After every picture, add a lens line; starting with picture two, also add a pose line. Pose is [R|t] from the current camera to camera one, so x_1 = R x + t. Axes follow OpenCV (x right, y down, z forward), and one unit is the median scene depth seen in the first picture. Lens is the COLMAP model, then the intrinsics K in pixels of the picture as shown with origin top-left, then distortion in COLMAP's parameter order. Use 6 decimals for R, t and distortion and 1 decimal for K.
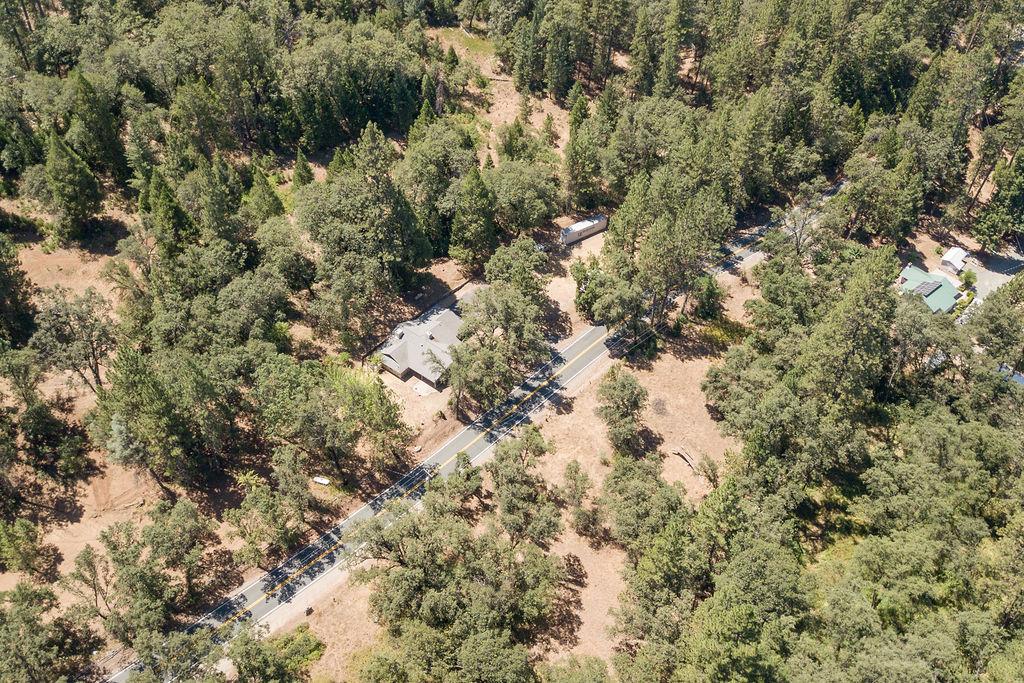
lens RADIAL K [[945.9, 0, 512.1], [0, 945.9, 334.5], [0, 0, 1]] dist [-0.009829, 0.000000]
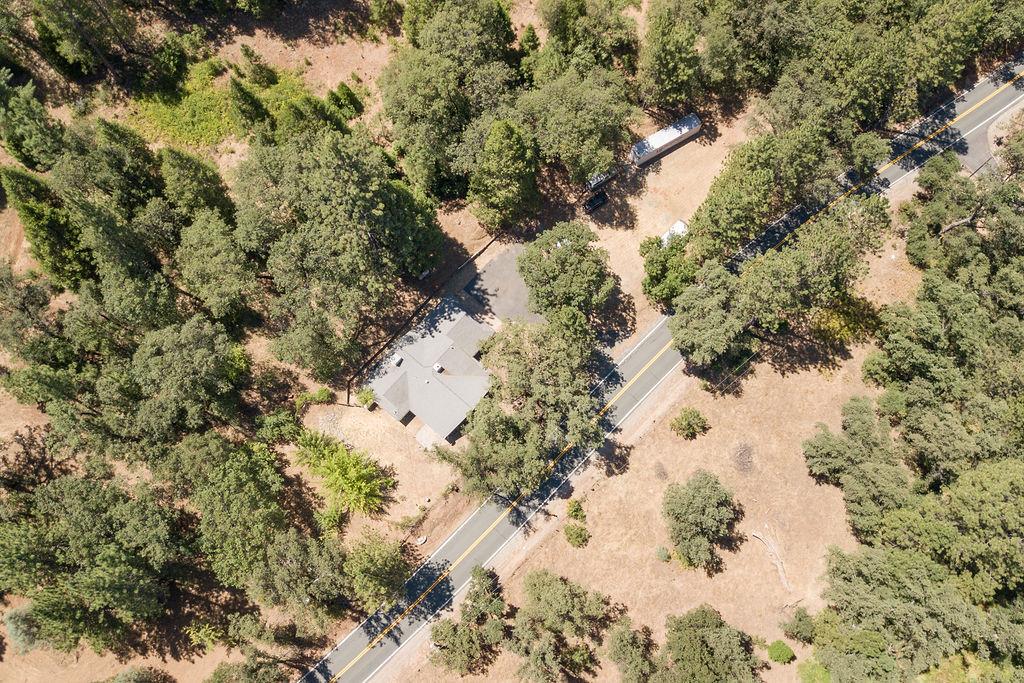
lens RADIAL K [[945.9, 0, 500.8], [0, 945.9, 347.5], [0, 0, 1]] dist [-0.009829, 0.000000]
pose [[0.998453, 0.043813, -0.034227, -0.014687], [-0.021057, 0.867767, 0.496526, -0.356323], [0.051455, -0.495037, 0.867347, 0.367720]]
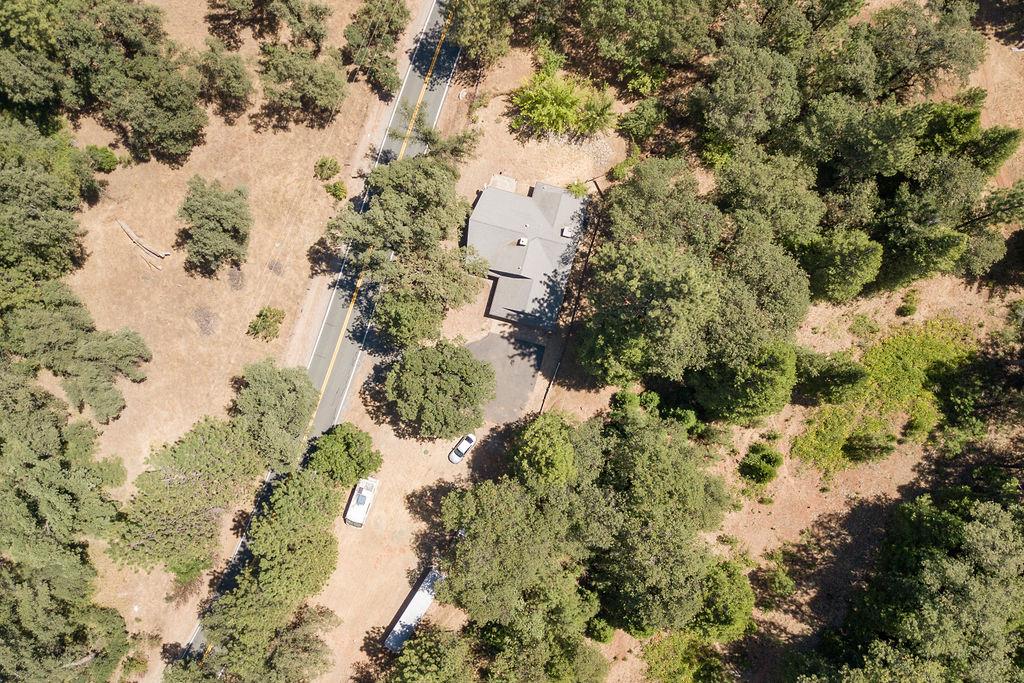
lens RADIAL K [[945.9, 0, 515.3], [0, 945.9, 362.4], [0, 0, 1]] dist [-0.009829, 0.000000]
pose [[-0.918711, 0.390315, -0.060198, -0.006737], [-0.300345, -0.591542, 0.748245, -0.536799], [0.256442, 0.705501, 0.660685, 0.583039]]
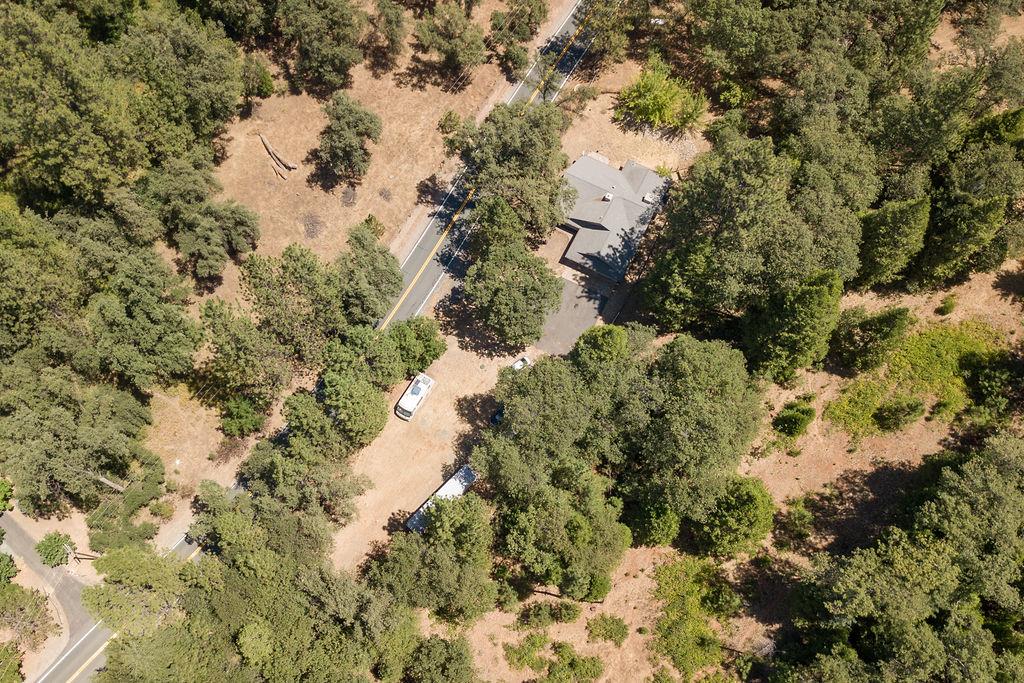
lens RADIAL K [[945.9, 0, 513.0], [0, 945.9, 364.6], [0, 0, 1]] dist [-0.009829, 0.000000]
pose [[-0.978961, 0.172623, -0.108800, 0.093375], [-0.173255, -0.421535, 0.890107, -0.700609], [0.107790, 0.890230, 0.442574, 0.739457]]
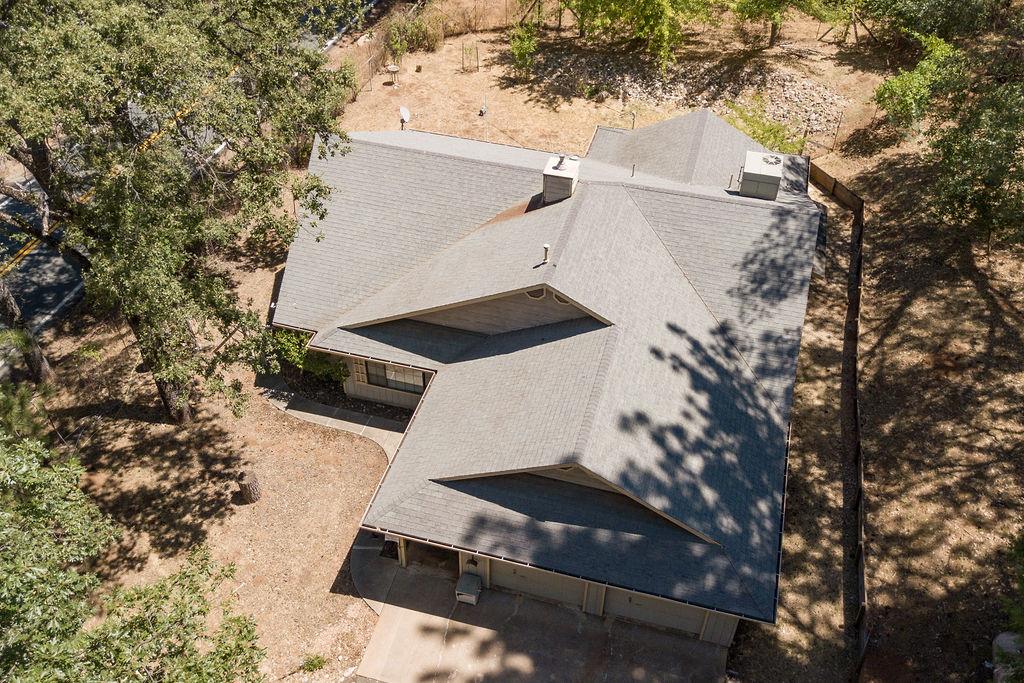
lens RADIAL K [[945.9, 0, 513.2], [0, 945.9, 365.0], [0, 0, 1]] dist [-0.009829, 0.000000]
pose [[-0.920983, 0.231739, -0.313190, -0.030378], [-0.301339, 0.085837, 0.949646, -0.122053], [0.246953, 0.968984, -0.009222, 0.982520]]
